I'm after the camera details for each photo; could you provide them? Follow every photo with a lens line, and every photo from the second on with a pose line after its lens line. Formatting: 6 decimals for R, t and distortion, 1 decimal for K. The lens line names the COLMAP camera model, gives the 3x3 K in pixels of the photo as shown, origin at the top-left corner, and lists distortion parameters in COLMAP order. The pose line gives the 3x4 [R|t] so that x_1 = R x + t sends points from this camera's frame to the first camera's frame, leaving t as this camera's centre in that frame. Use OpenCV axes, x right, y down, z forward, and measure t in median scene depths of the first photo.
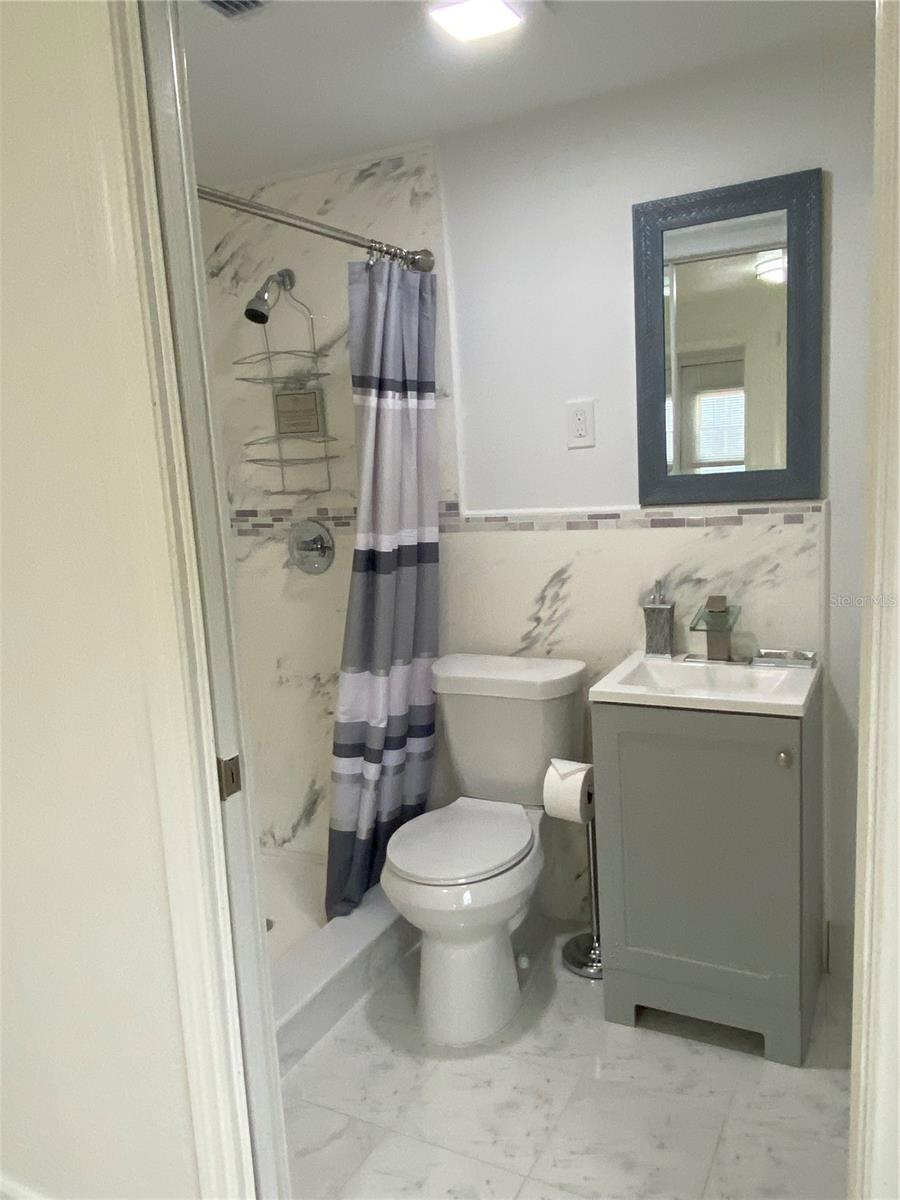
lens RADIAL K [[896.5, 0, 446.3], [0, 896.5, 594.8], [0, 0, 1]] dist [0.115710, -0.166195]
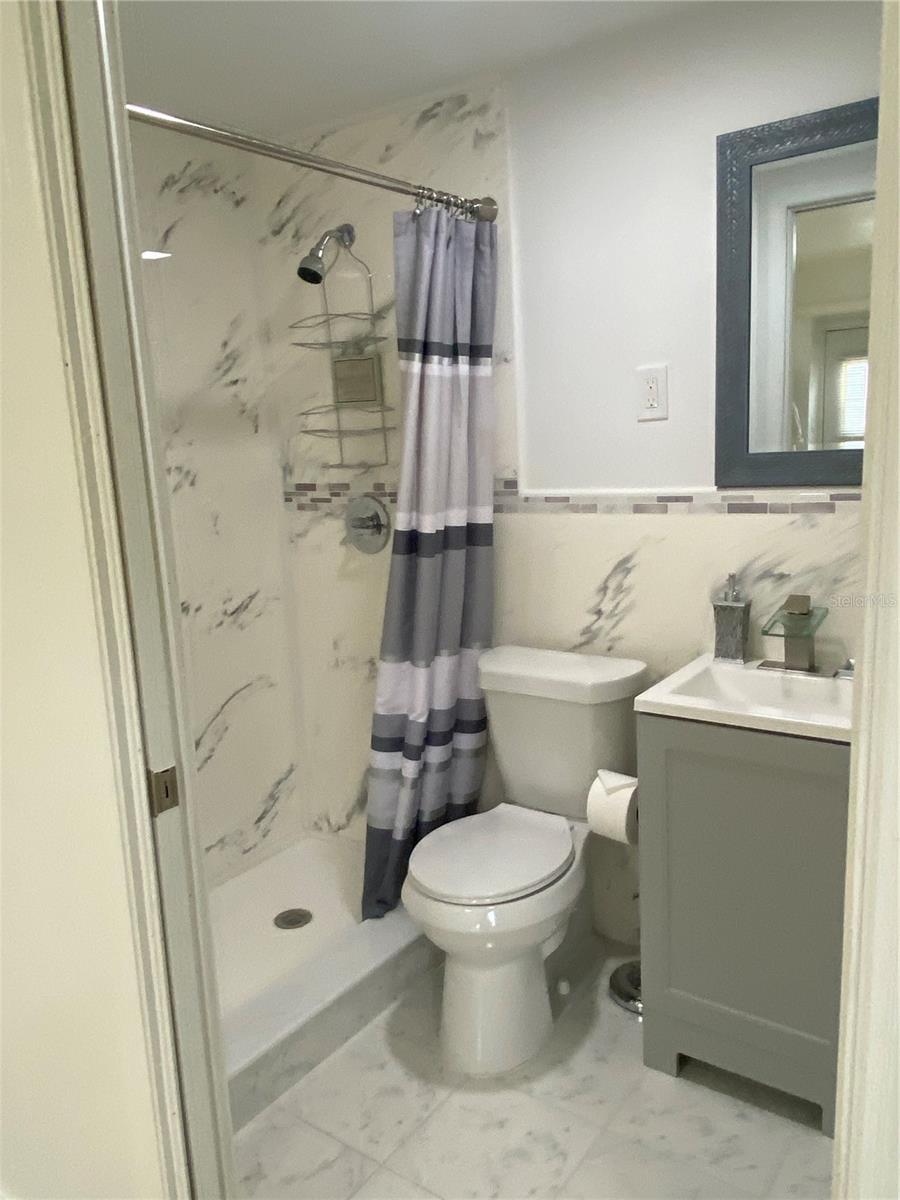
lens RADIAL K [[902.0, 0, 450.0], [0, 902.0, 600.0], [0, 0, 1]] dist [0.115064, -0.170111]
pose [[0.989544, 0.036344, -0.139580, 0.083079], [-0.031268, 0.998774, 0.038390, -0.015285], [0.140804, -0.033624, 0.989466, 0.084948]]
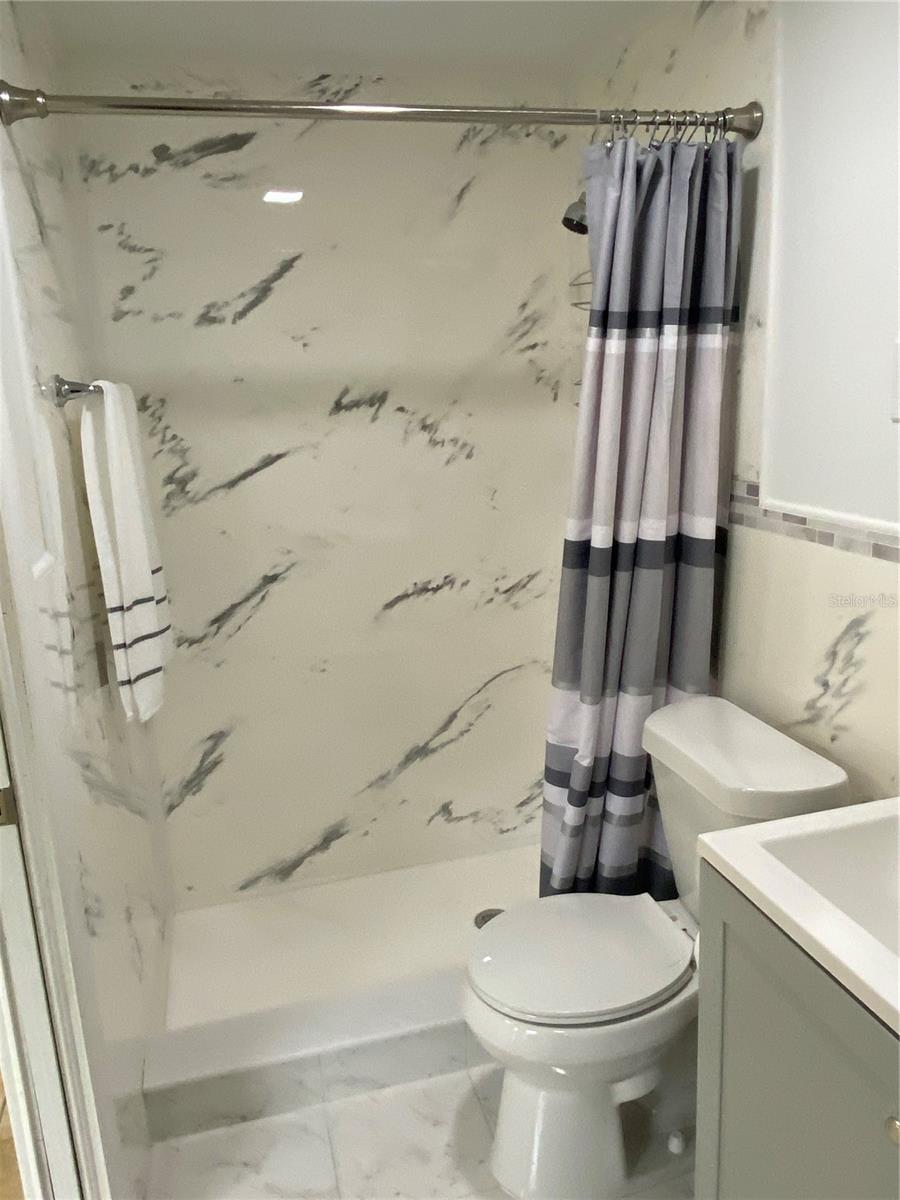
lens RADIAL K [[896.5, 0, 446.3], [0, 896.5, 594.8], [0, 0, 1]] dist [0.115710, -0.166195]
pose [[0.688306, 0.195514, -0.698577, 0.366976], [-0.108599, 0.979915, 0.167251, -0.117416], [0.717246, -0.039255, 0.695714, 0.370855]]
